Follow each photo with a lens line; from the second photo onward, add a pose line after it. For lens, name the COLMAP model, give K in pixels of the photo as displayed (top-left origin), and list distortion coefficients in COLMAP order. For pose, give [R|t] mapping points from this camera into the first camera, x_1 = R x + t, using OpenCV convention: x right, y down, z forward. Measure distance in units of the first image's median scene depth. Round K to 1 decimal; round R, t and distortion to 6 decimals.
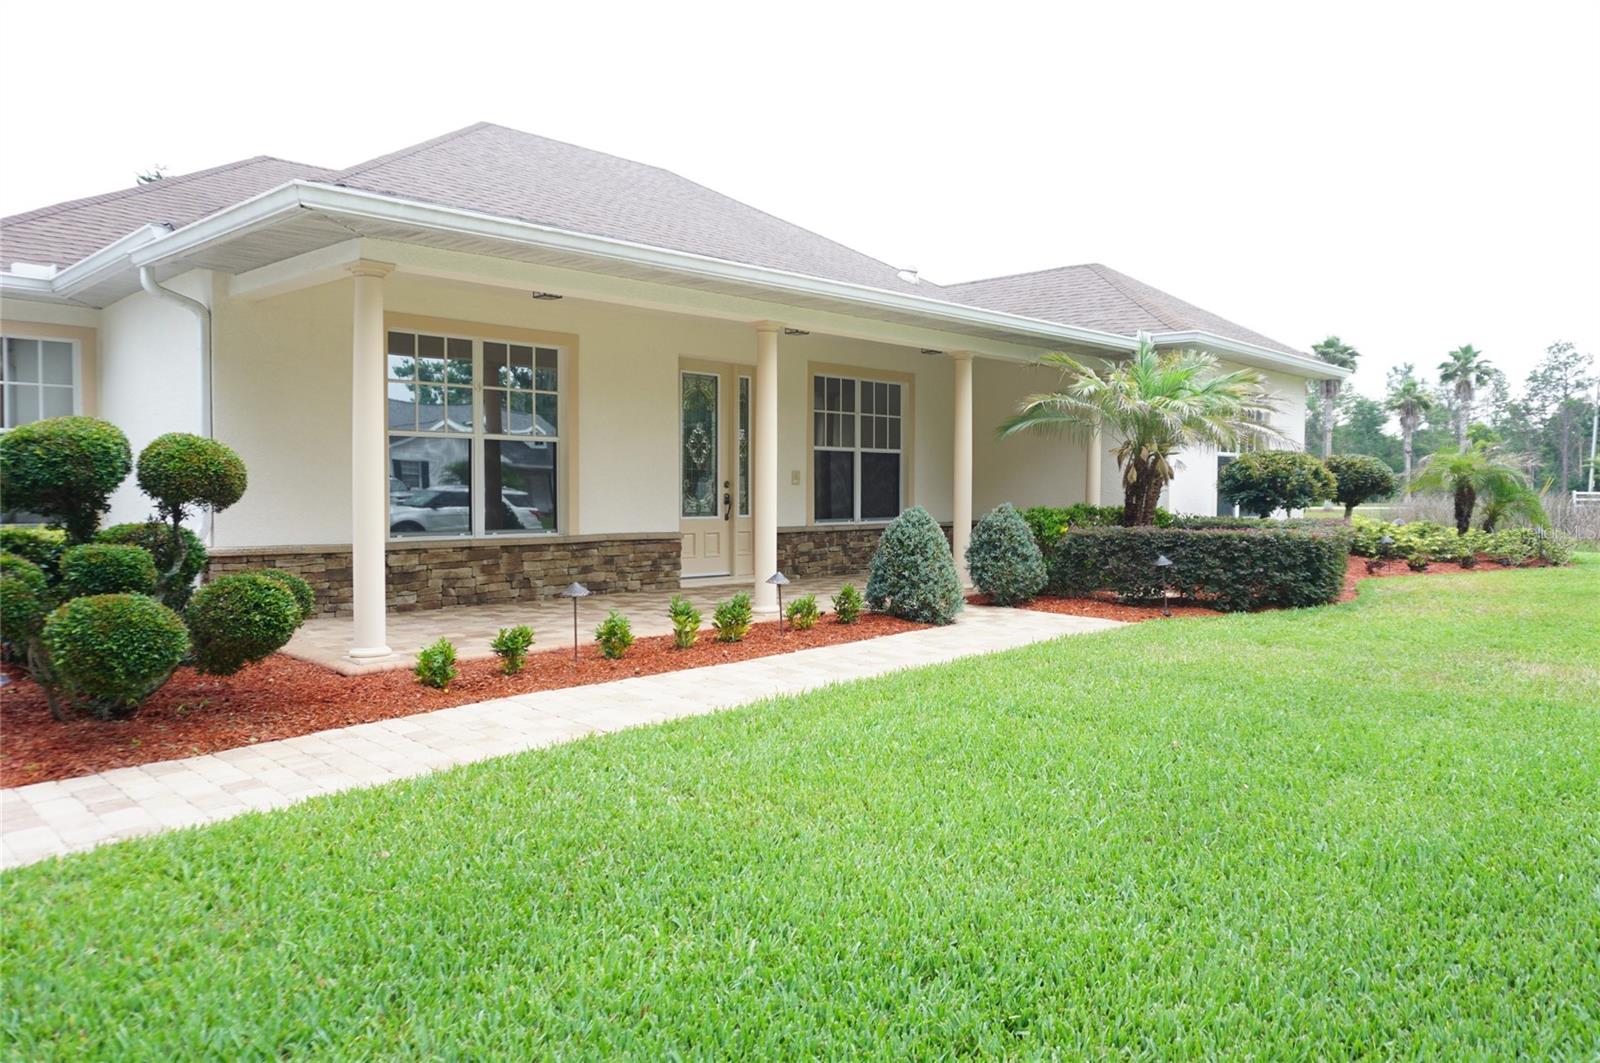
lens RADIAL K [[1134.0, 0, 800.0], [0, 1134.0, 531.5], [0, 0, 1]] dist [0.005148, 0.005298]
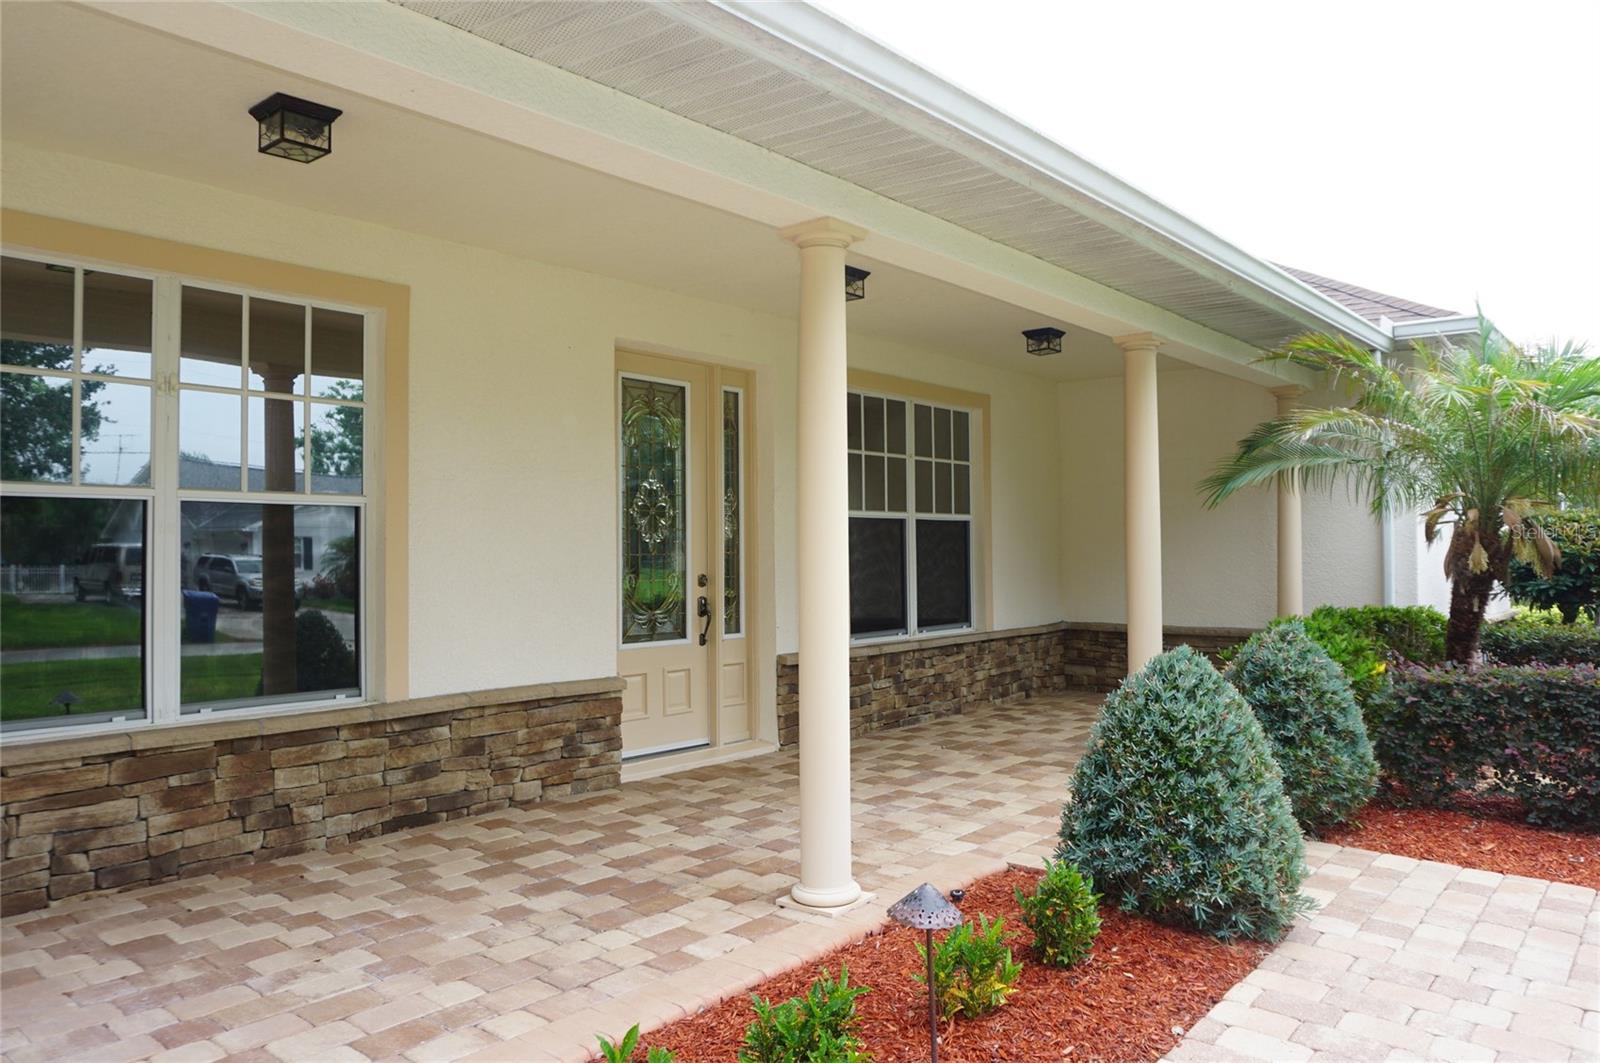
lens RADIAL K [[1134.0, 0, 800.0], [0, 1134.0, 531.5], [0, 0, 1]] dist [0.005148, 0.005298]
pose [[0.998010, -0.010643, 0.062154, -0.055143], [0.014198, 0.998271, -0.057039, -0.035682], [-0.061440, 0.057808, 0.996435, 0.476161]]
